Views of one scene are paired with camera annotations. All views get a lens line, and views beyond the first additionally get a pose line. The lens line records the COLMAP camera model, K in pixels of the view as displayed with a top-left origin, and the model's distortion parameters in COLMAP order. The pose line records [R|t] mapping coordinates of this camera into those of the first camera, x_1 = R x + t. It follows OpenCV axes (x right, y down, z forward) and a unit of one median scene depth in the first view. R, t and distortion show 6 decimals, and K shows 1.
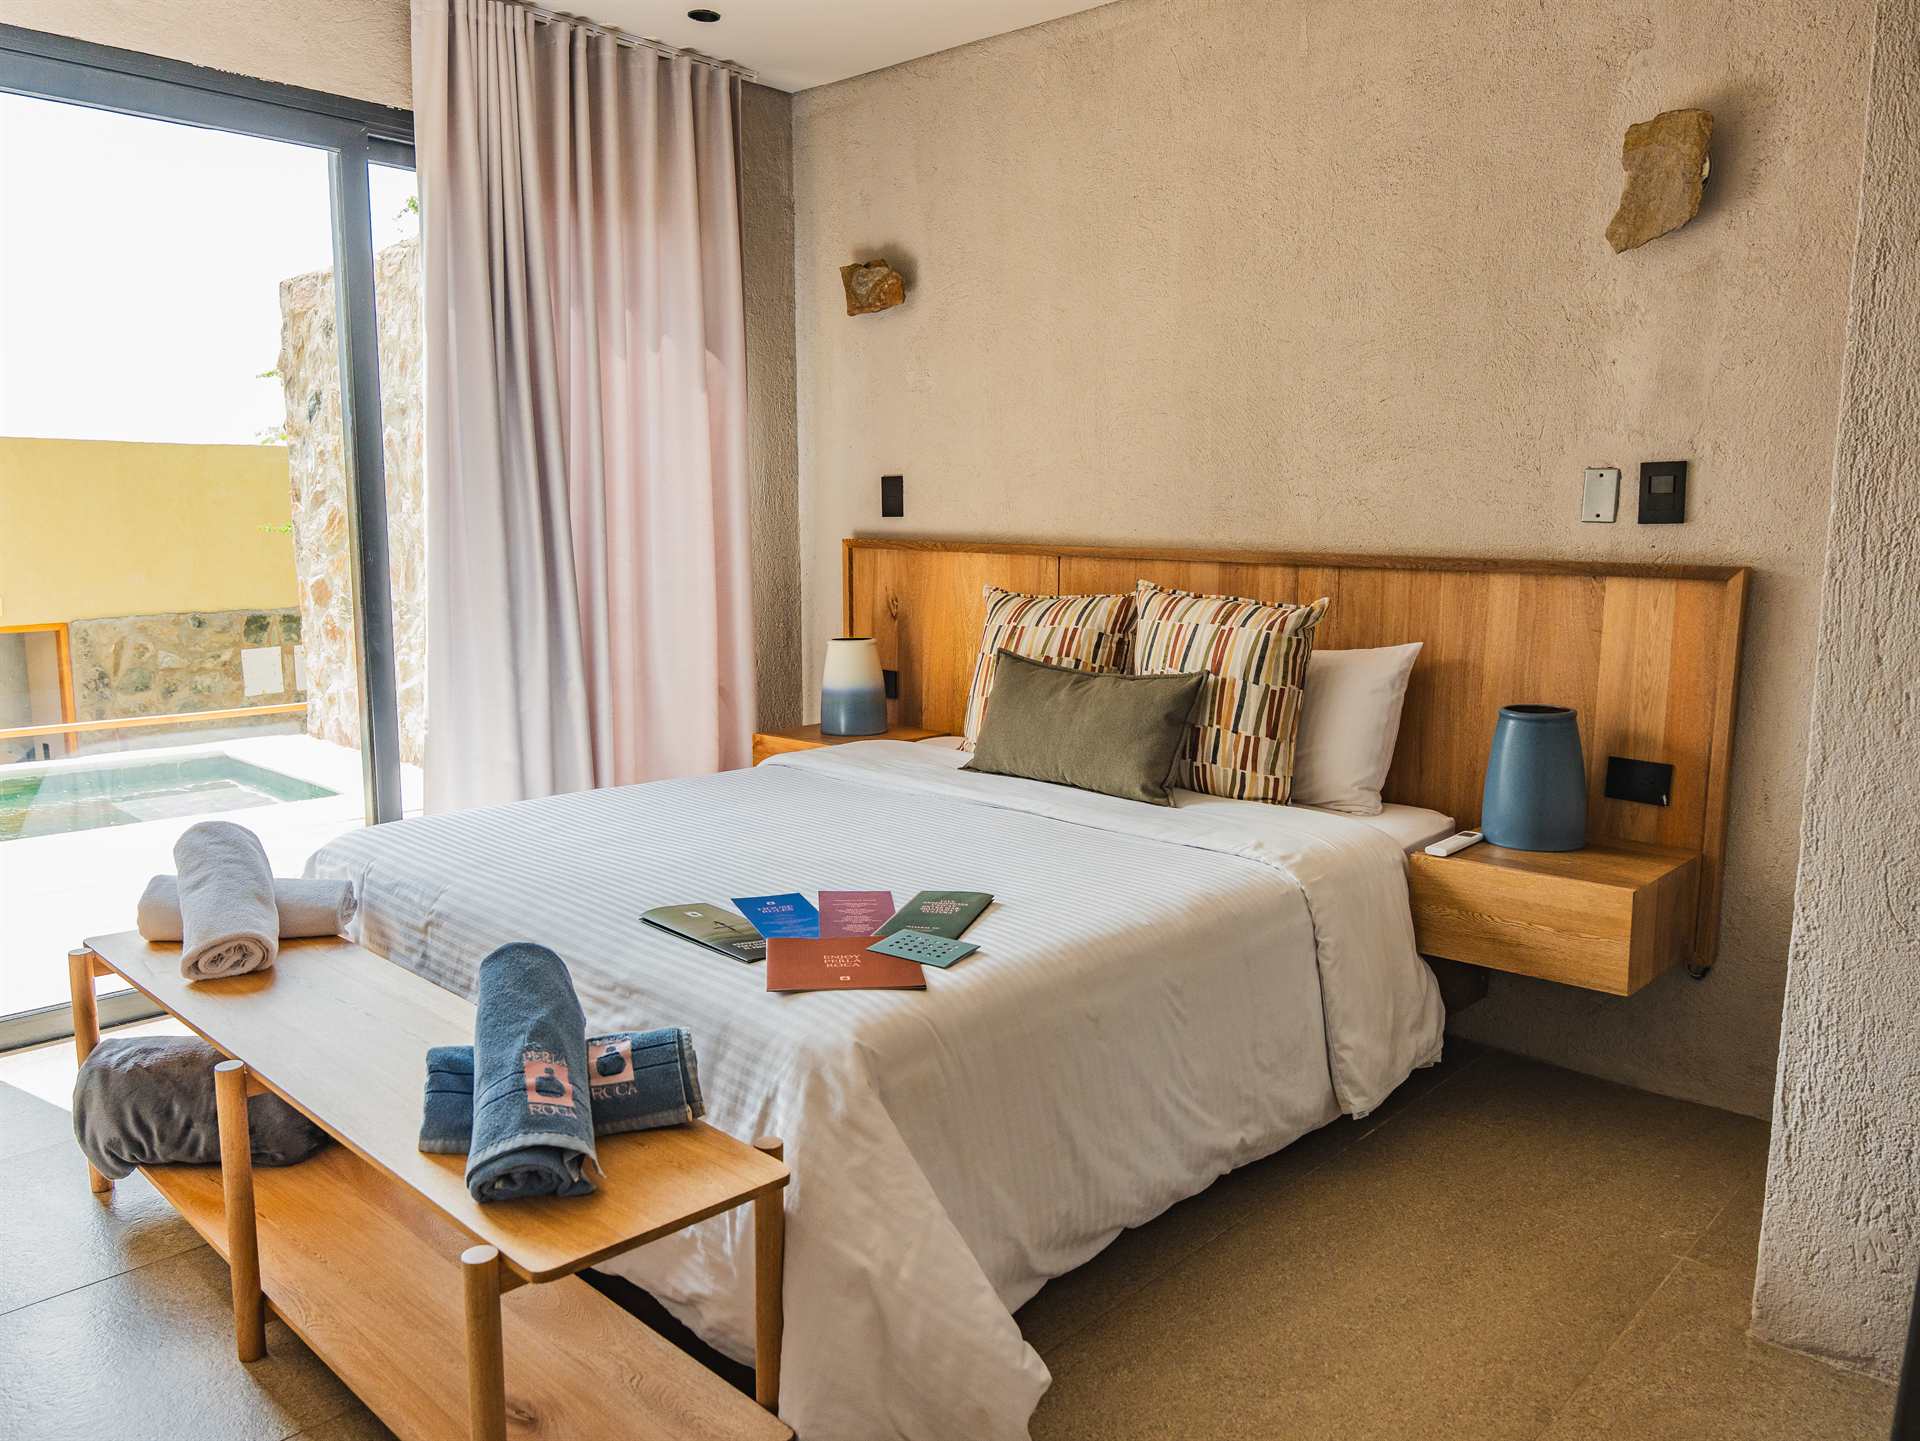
lens RADIAL K [[1440.3, 0, 963.9], [0, 1440.3, 730.7], [0, 0, 1]] dist [0.008754, -0.030530]
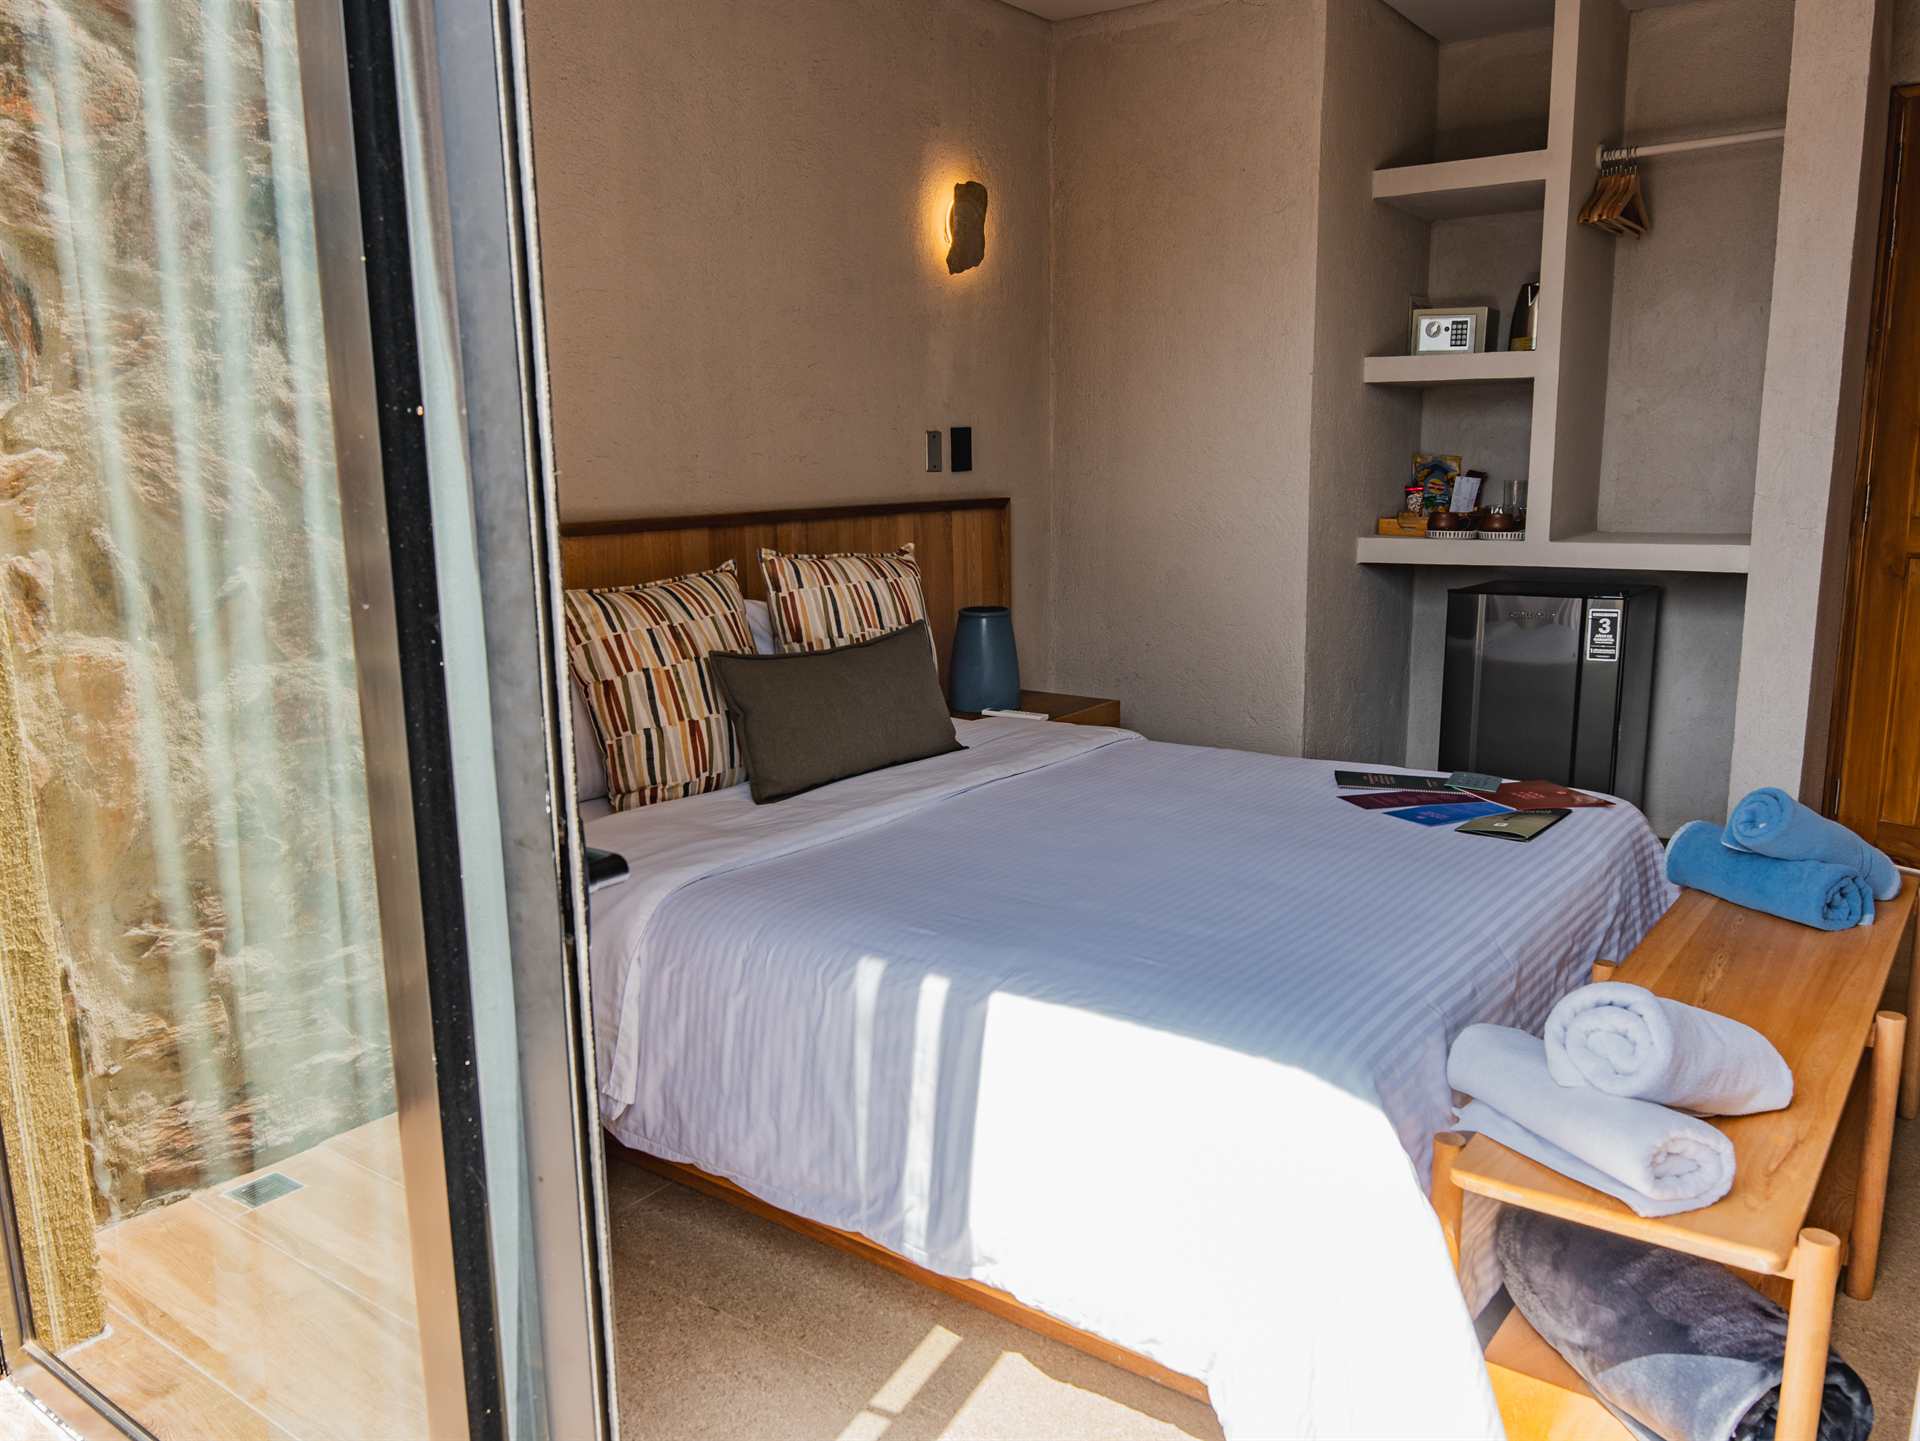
lens RADIAL K [[1440.3, 0, 963.9], [0, 1440.3, 730.7], [0, 0, 1]] dist [0.008754, -0.030530]
pose [[-0.159657, -0.185948, 0.969501, -0.949112], [0.163305, 0.963593, 0.211708, -0.196920], [-0.973571, 0.192125, -0.123478, 1.217658]]
